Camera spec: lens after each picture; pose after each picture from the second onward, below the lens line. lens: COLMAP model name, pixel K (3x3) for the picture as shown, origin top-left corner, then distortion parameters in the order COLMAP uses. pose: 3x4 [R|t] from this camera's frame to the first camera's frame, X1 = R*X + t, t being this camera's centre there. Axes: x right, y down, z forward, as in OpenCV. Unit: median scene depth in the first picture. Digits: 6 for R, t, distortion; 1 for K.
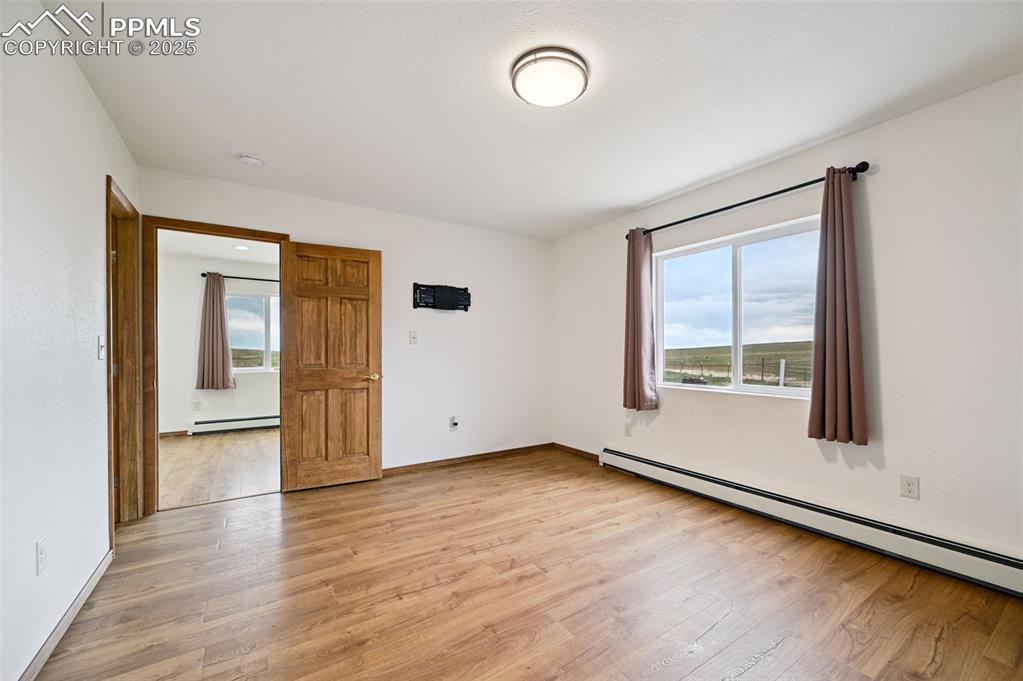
lens RADIAL K [[412.6, 0, 540.0], [0, 412.6, 349.8], [0, 0, 1]] dist [0.000187, -0.000558]
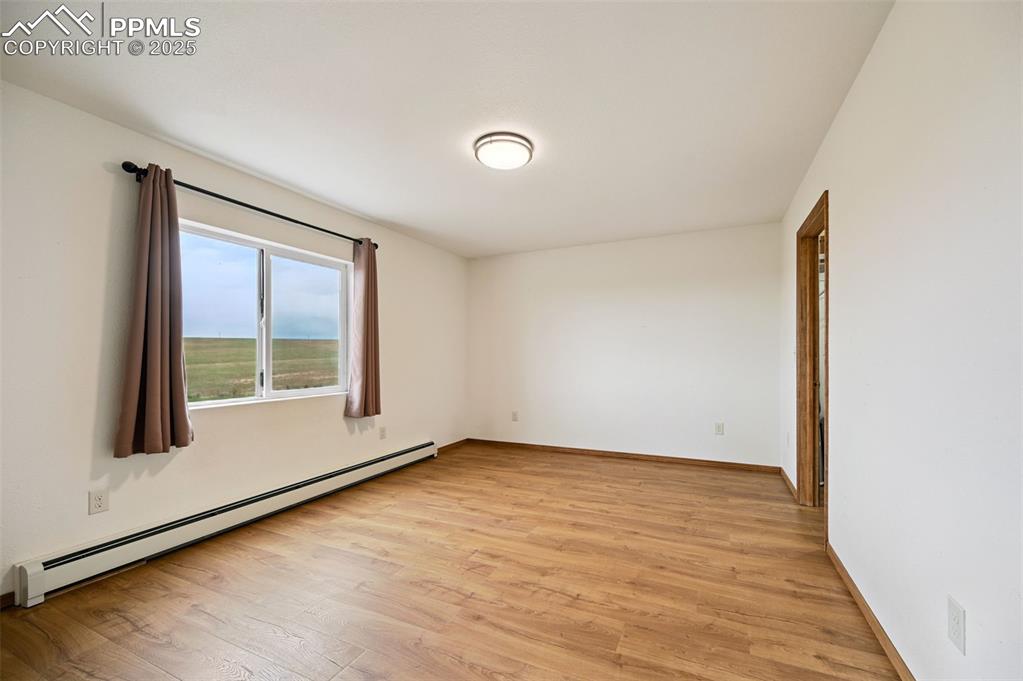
lens RADIAL K [[412.6, 0, 521.4], [0, 412.6, 357.4], [0, 0, 1]] dist [0.000187, -0.000558]
pose [[-0.496332, 0.002483, 0.868129, -0.710956], [0.007603, 0.999970, 0.001487, 0.002905], [-0.868100, 0.007338, -0.496336, 0.996179]]
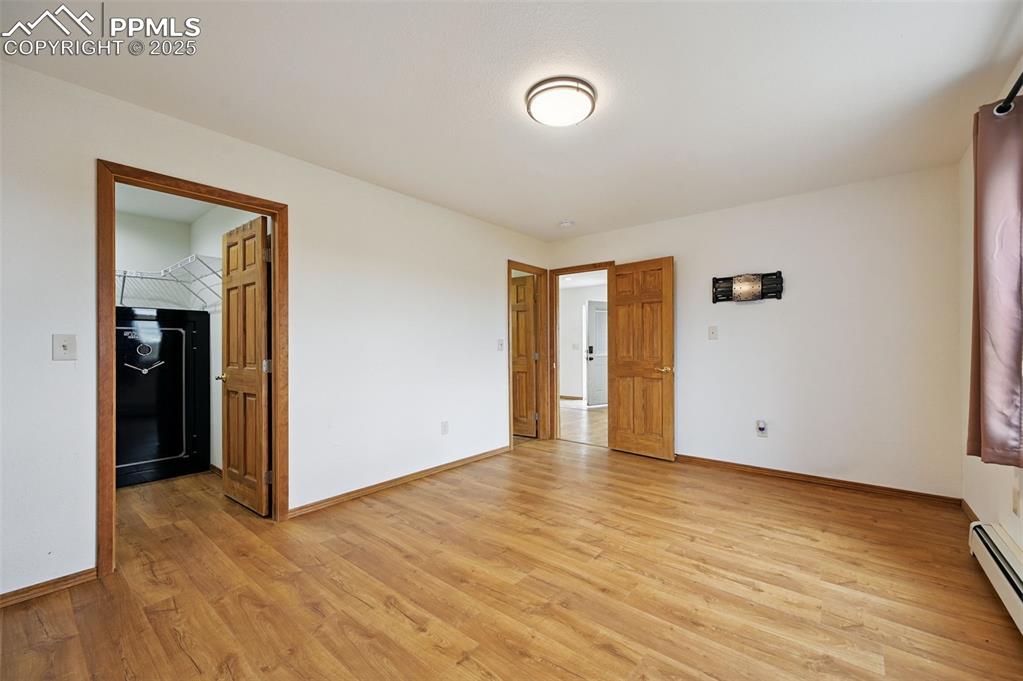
lens RADIAL K [[412.6, 0, 533.7], [0, 412.6, 341.8], [0, 0, 1]] dist [0.000187, -0.000558]
pose [[0.299798, -0.011186, -0.953937, 0.663662], [0.004900, 0.999936, -0.010185, 0.000532], [0.953990, -0.001621, 0.299834, 0.369221]]
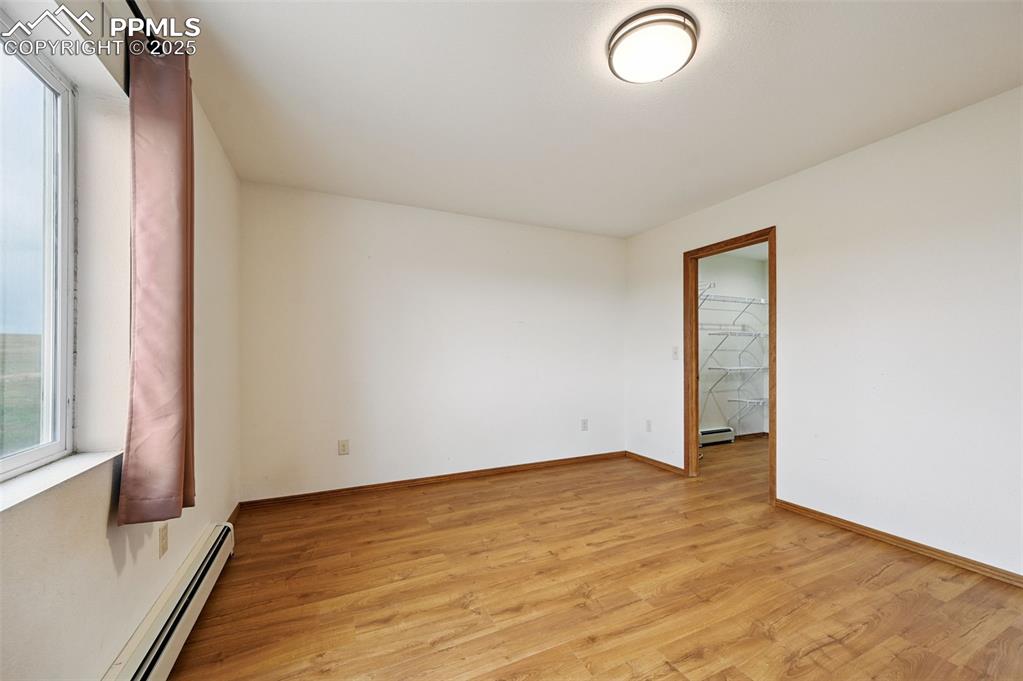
lens RADIAL K [[412.6, 0, 535.2], [0, 412.6, 354.5], [0, 0, 1]] dist [0.000187, -0.000558]
pose [[-0.989433, 0.005254, 0.144898, 0.092186], [0.004982, 0.999985, -0.002241, 0.003022], [-0.144908, -0.001495, -0.989444, 1.192211]]
